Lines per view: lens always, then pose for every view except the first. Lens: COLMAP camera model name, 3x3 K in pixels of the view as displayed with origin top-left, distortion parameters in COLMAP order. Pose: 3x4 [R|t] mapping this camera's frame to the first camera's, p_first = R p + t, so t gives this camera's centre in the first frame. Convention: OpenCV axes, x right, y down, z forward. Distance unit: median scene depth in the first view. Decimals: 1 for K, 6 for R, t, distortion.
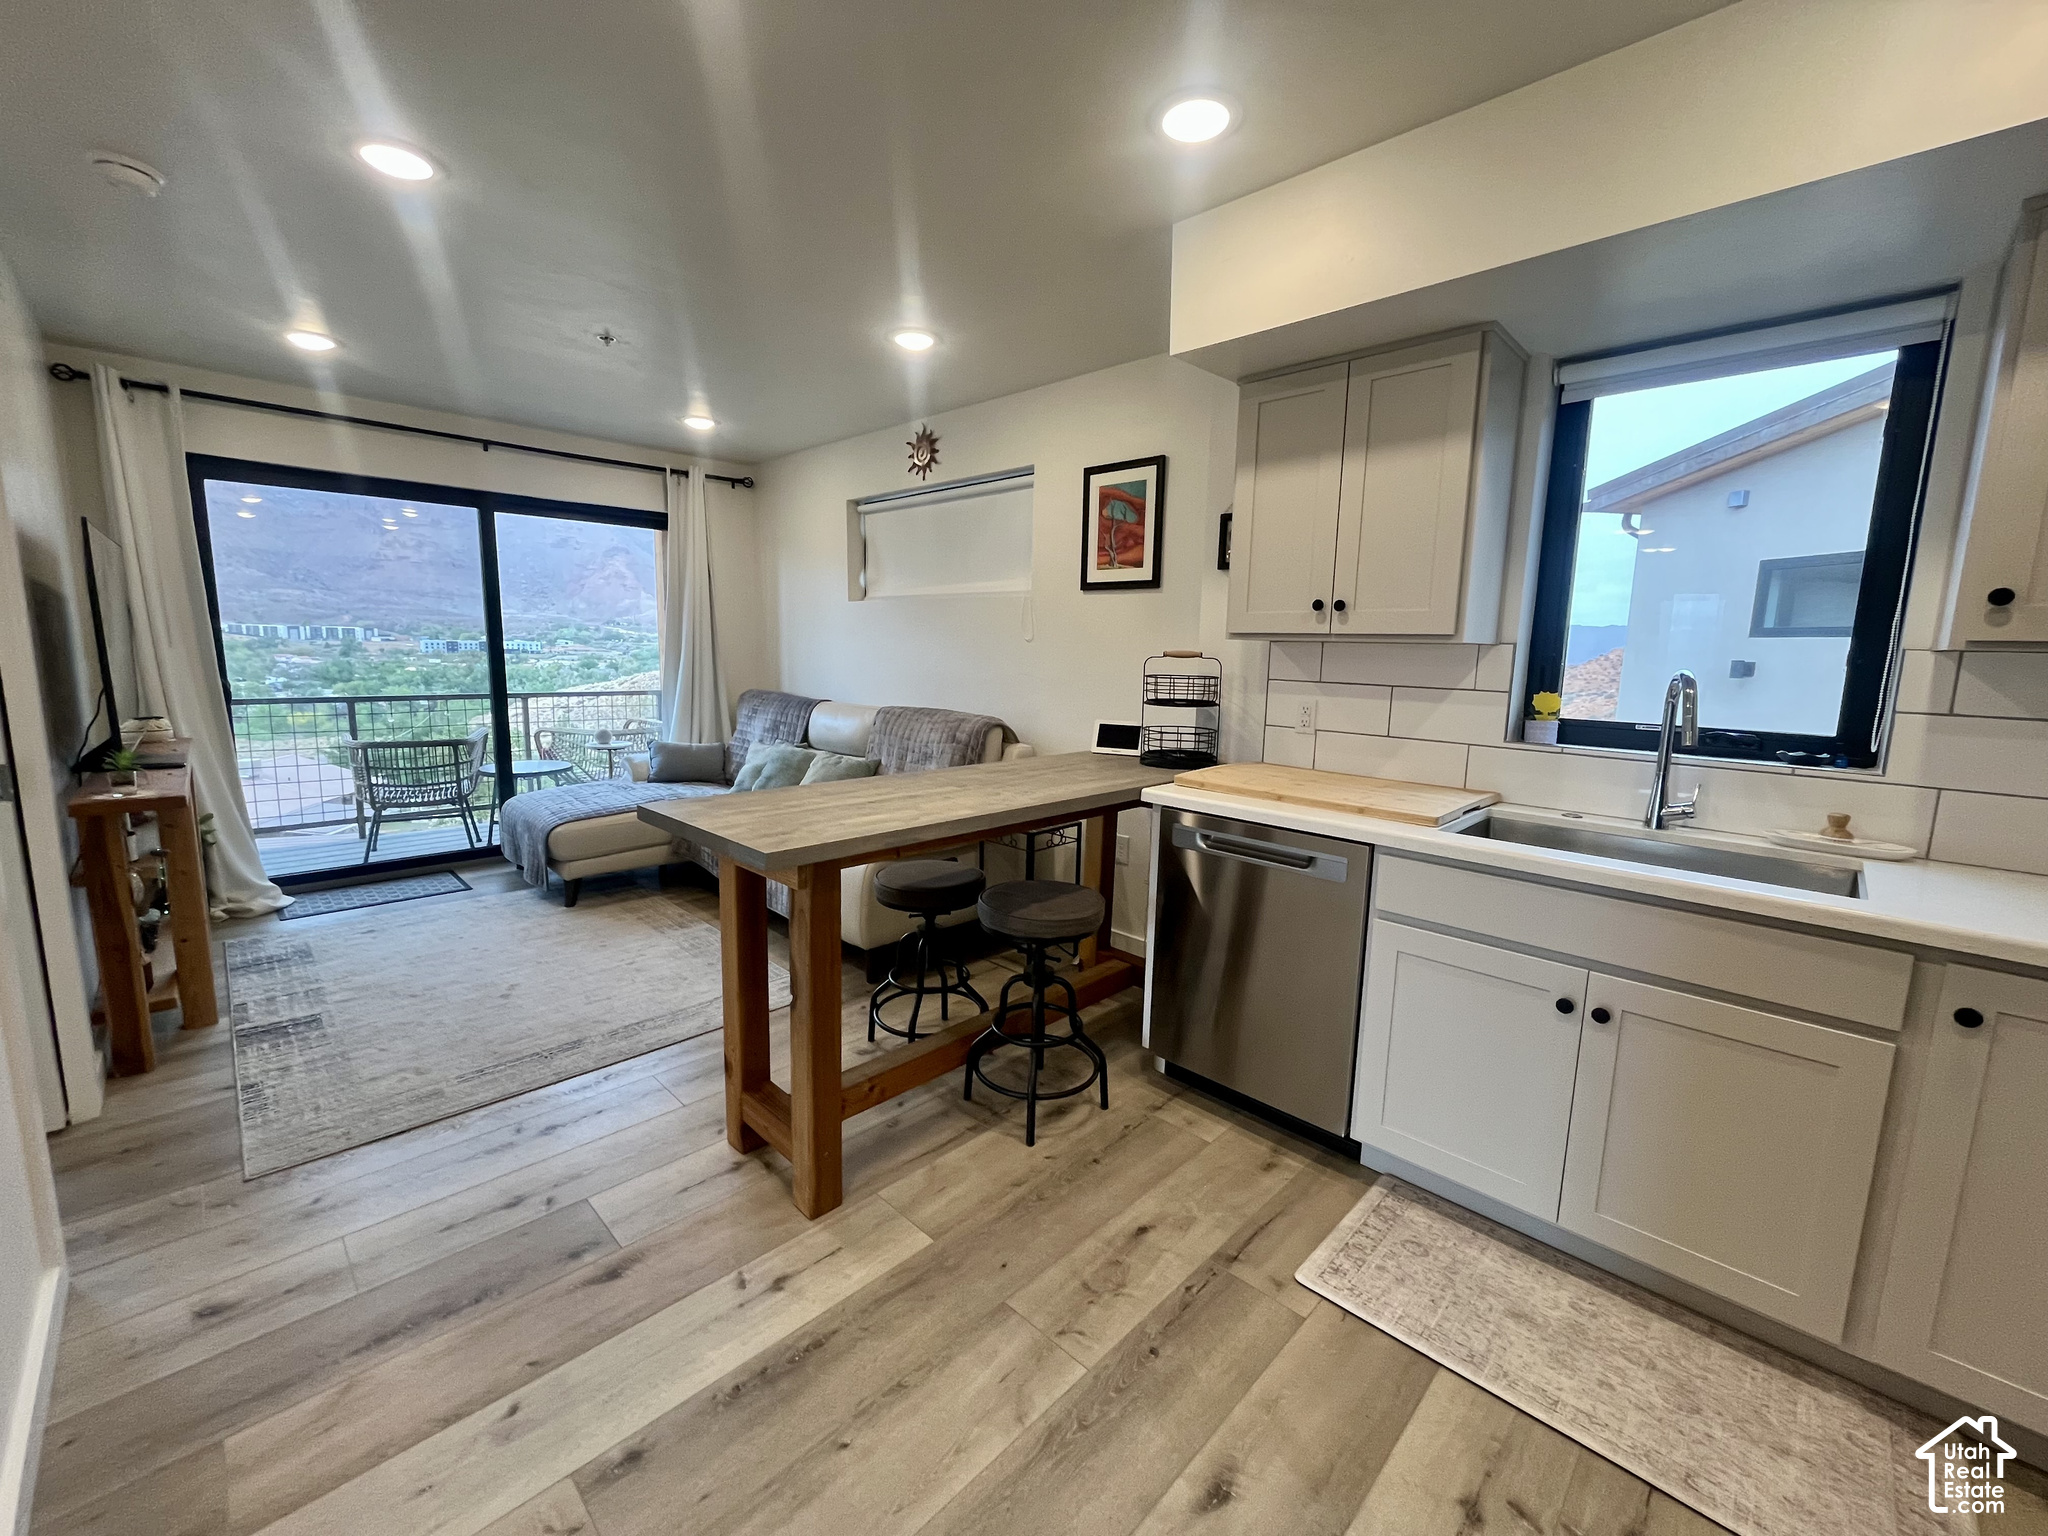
lens RADIAL K [[825.4, 0, 1024.7], [0, 825.4, 762.4], [0, 0, 1]] dist [-0.001964, -0.000548]
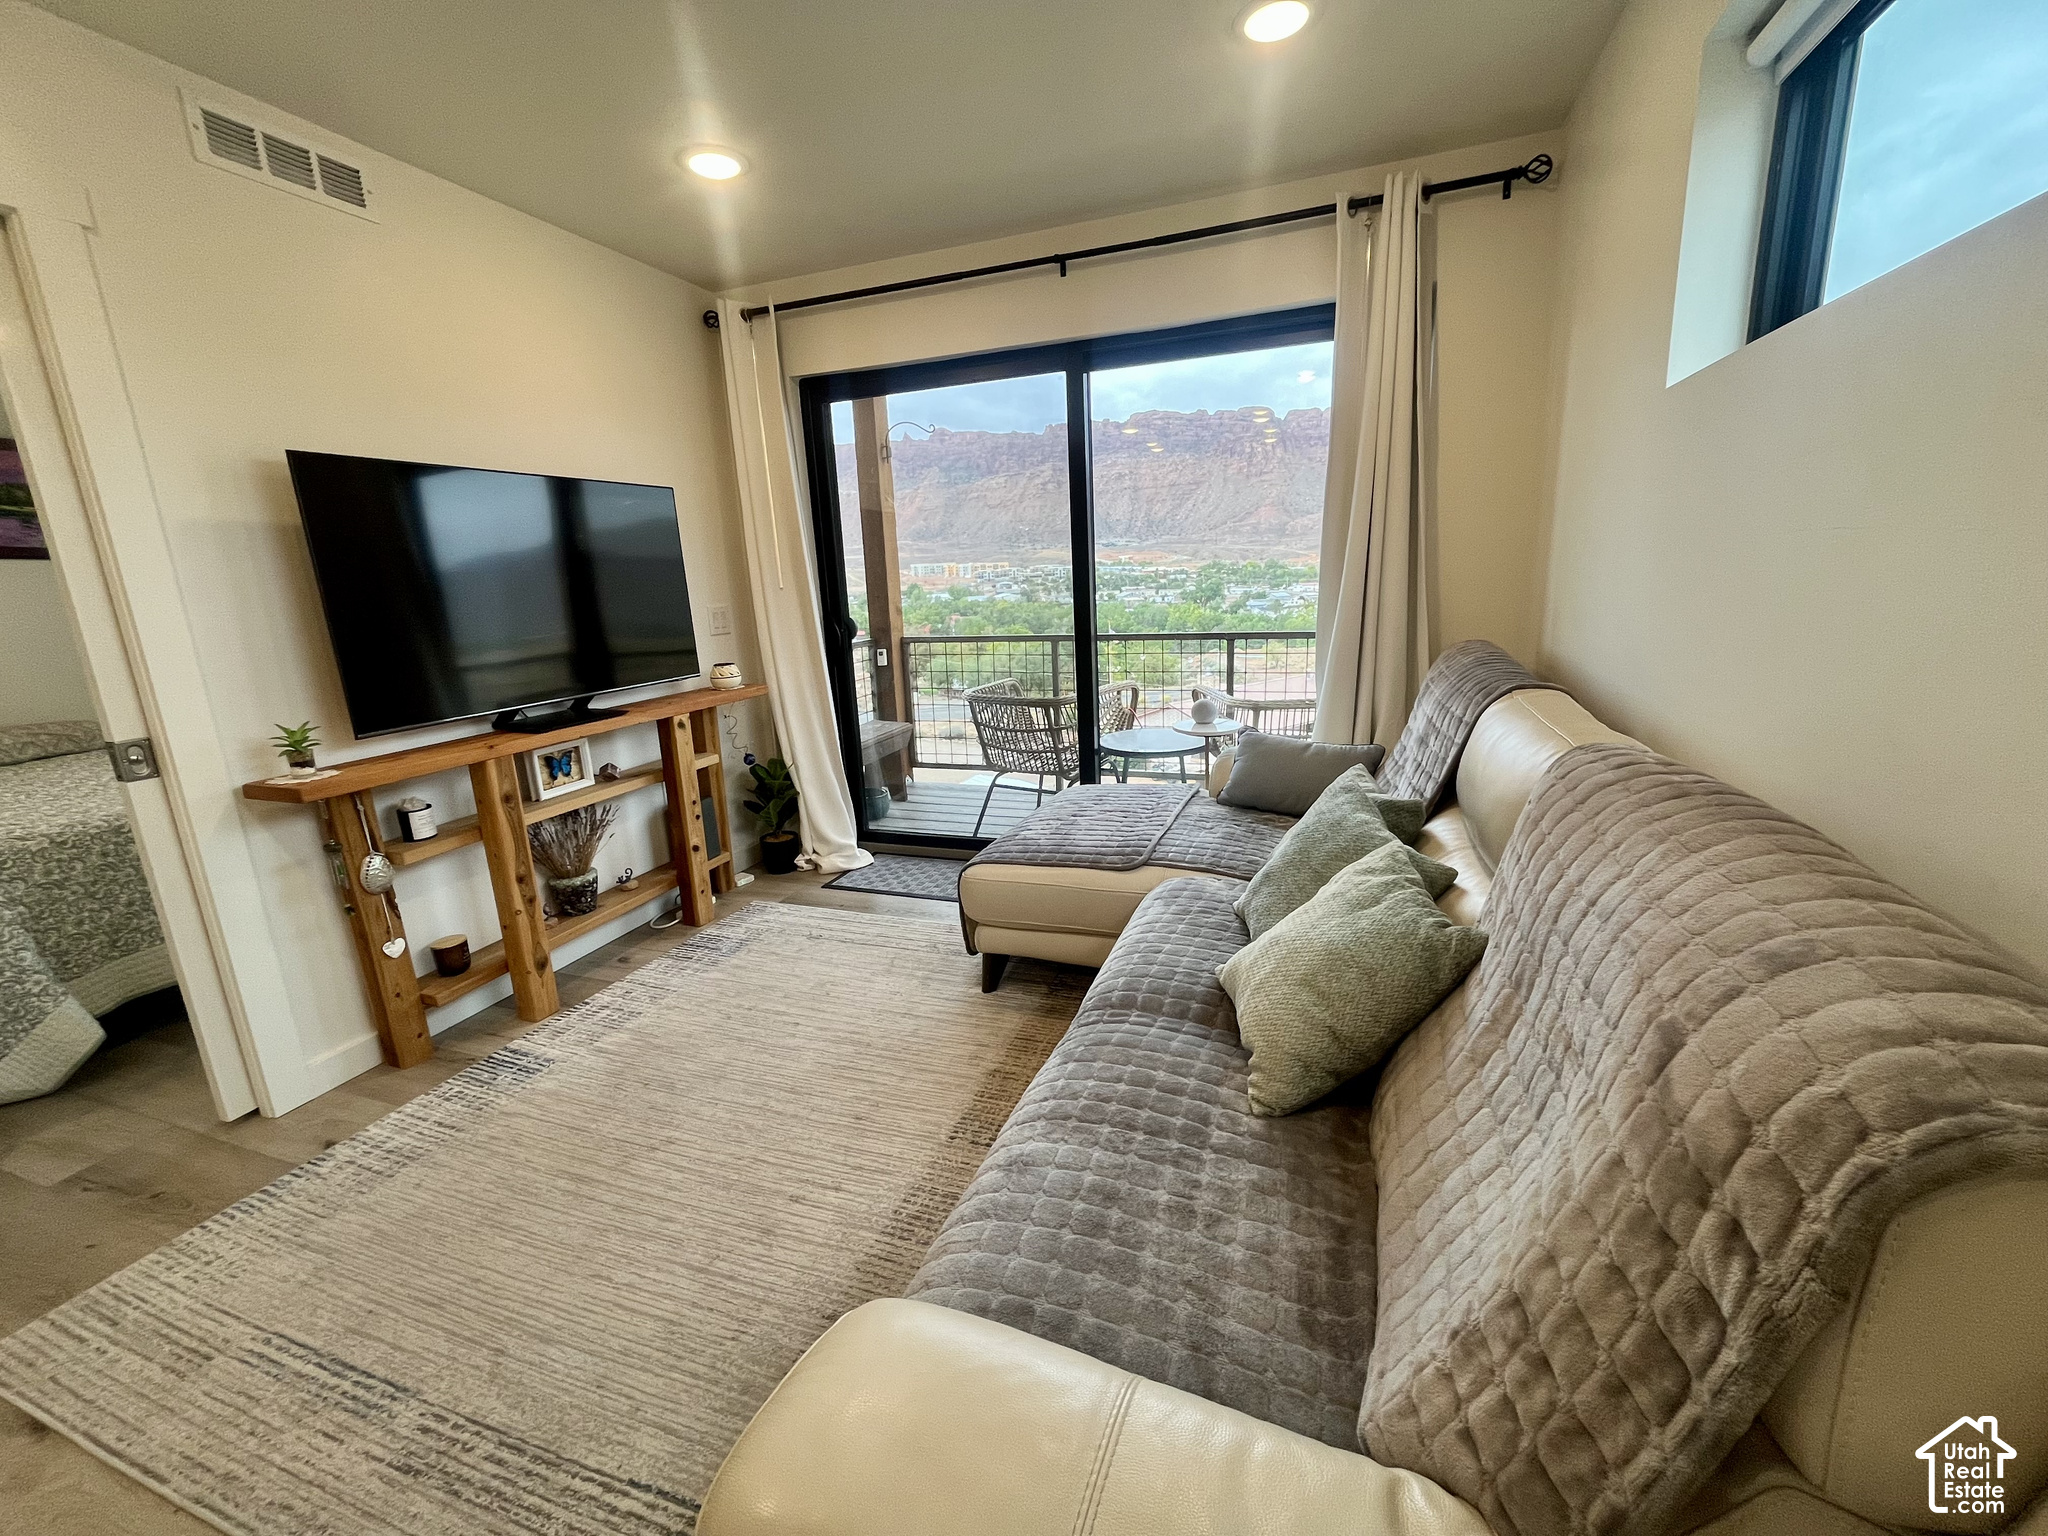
lens RADIAL K [[825.4, 0, 1024.7], [0, 825.4, 762.4], [0, 0, 1]] dist [-0.001964, -0.000548]
pose [[0.417100, 0.164372, -0.893873, -0.005850], [-0.076512, 0.986369, 0.145679, -0.158429], [0.905634, 0.007630, 0.423991, 1.308002]]
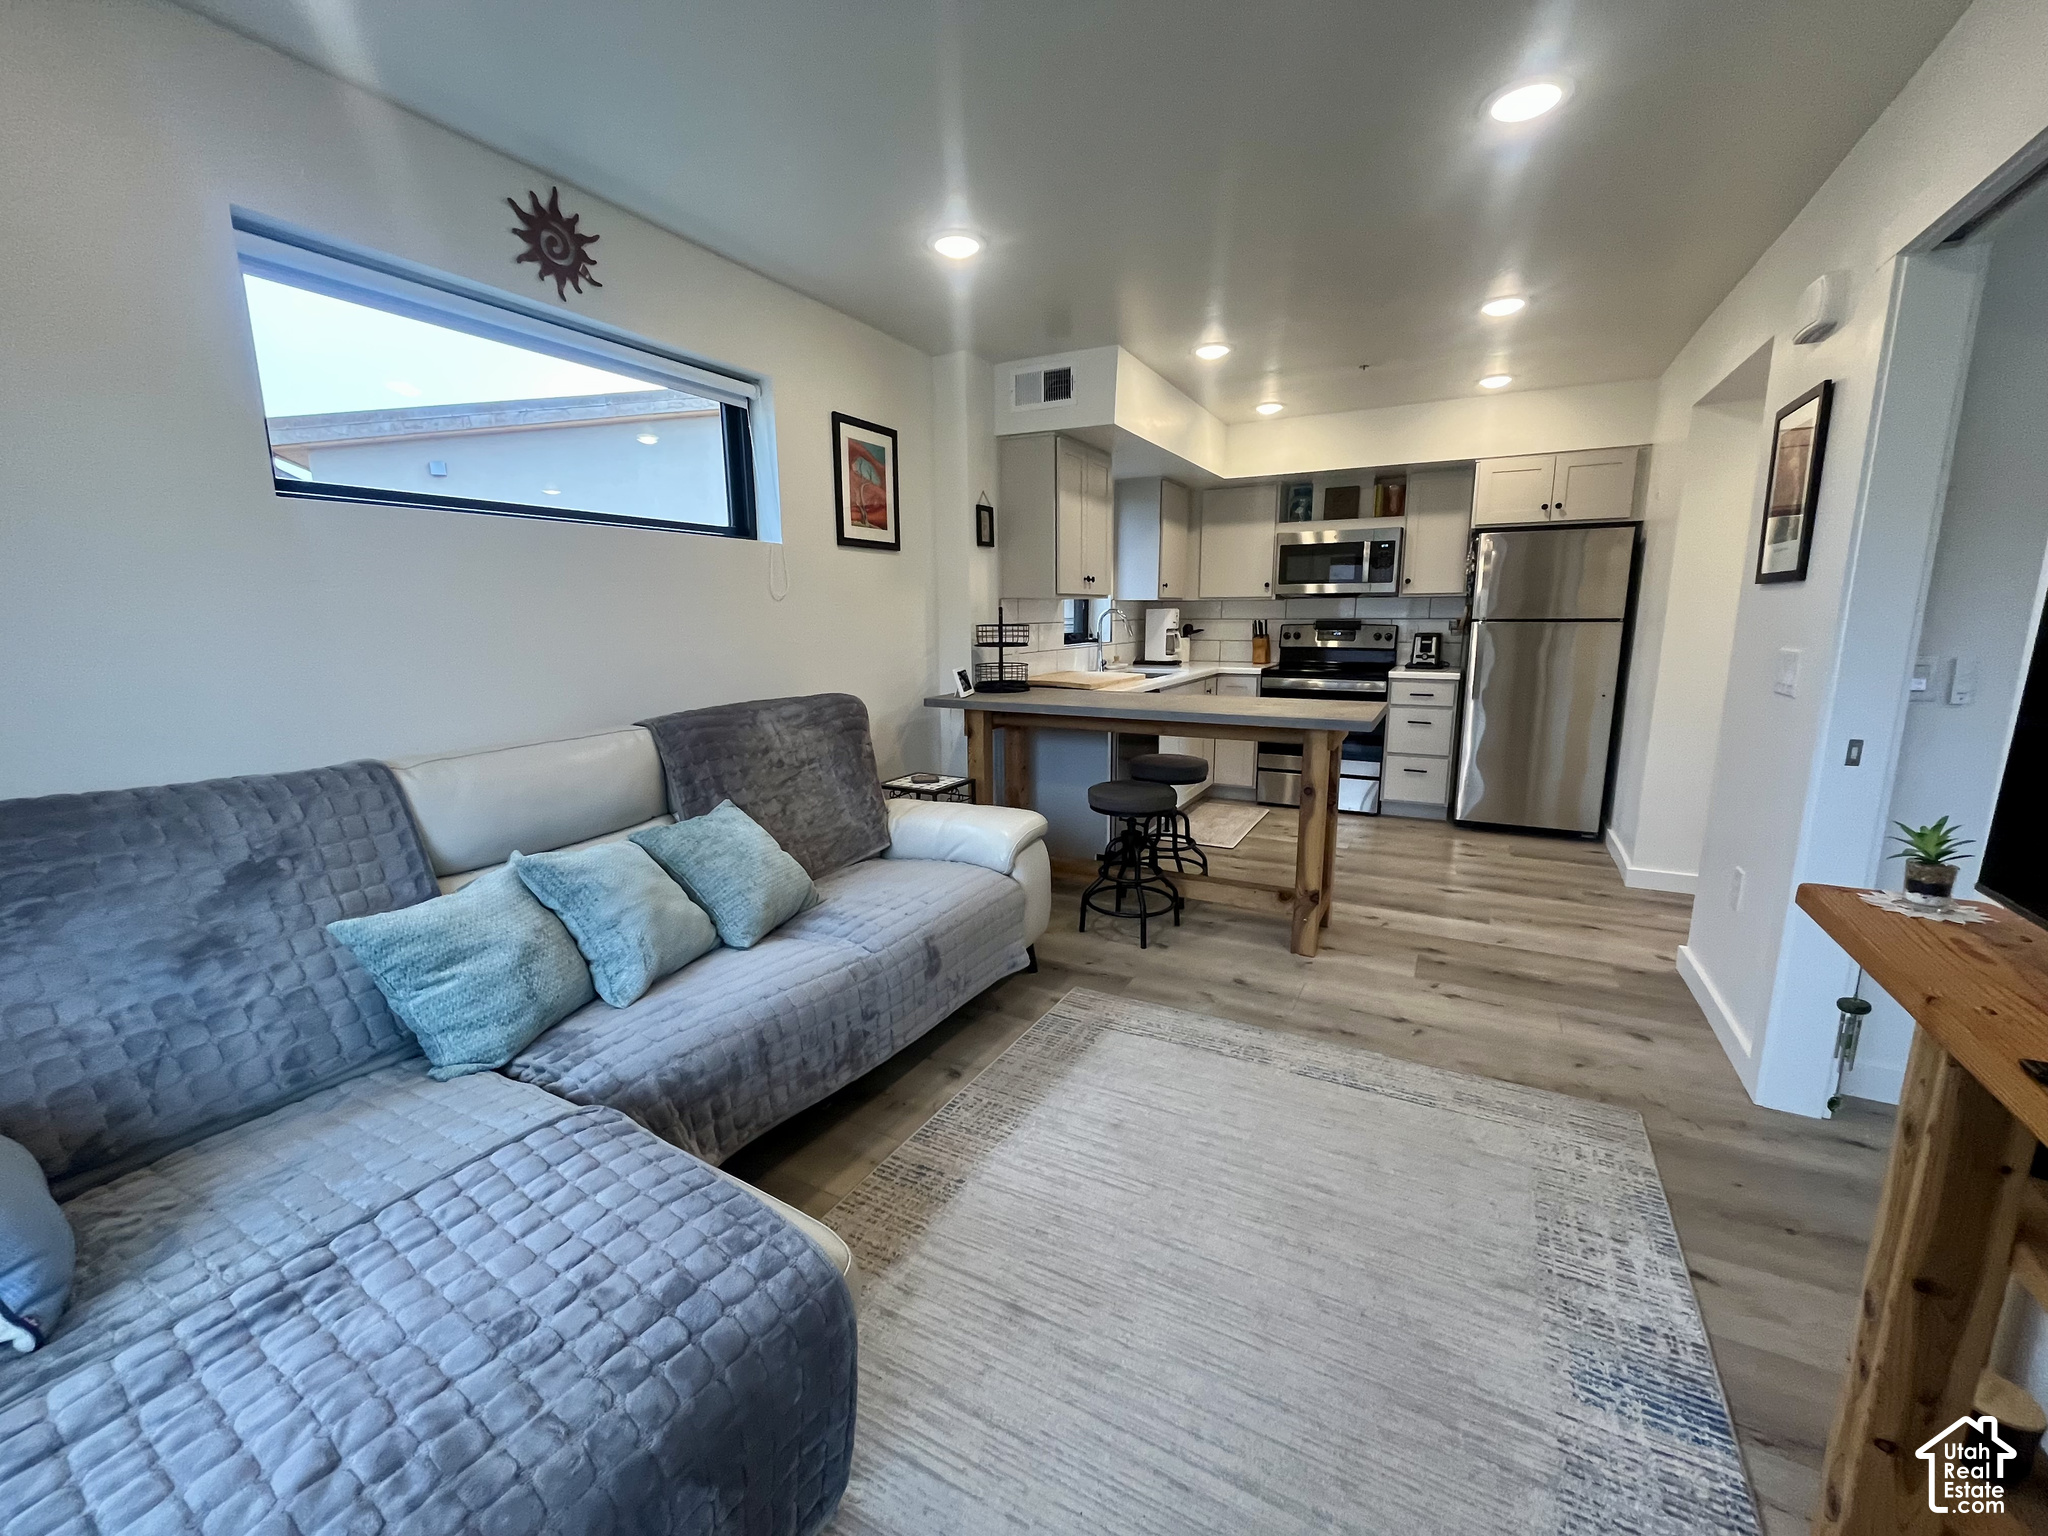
lens RADIAL K [[825.4, 0, 1024.7], [0, 825.4, 762.4], [0, 0, 1]] dist [-0.001964, -0.000548]
pose [[-0.280583, -0.193318, 0.940160, -1.400663], [0.138343, 0.961134, 0.238918, -0.253830], [-0.949808, 0.197101, -0.242934, 1.647045]]
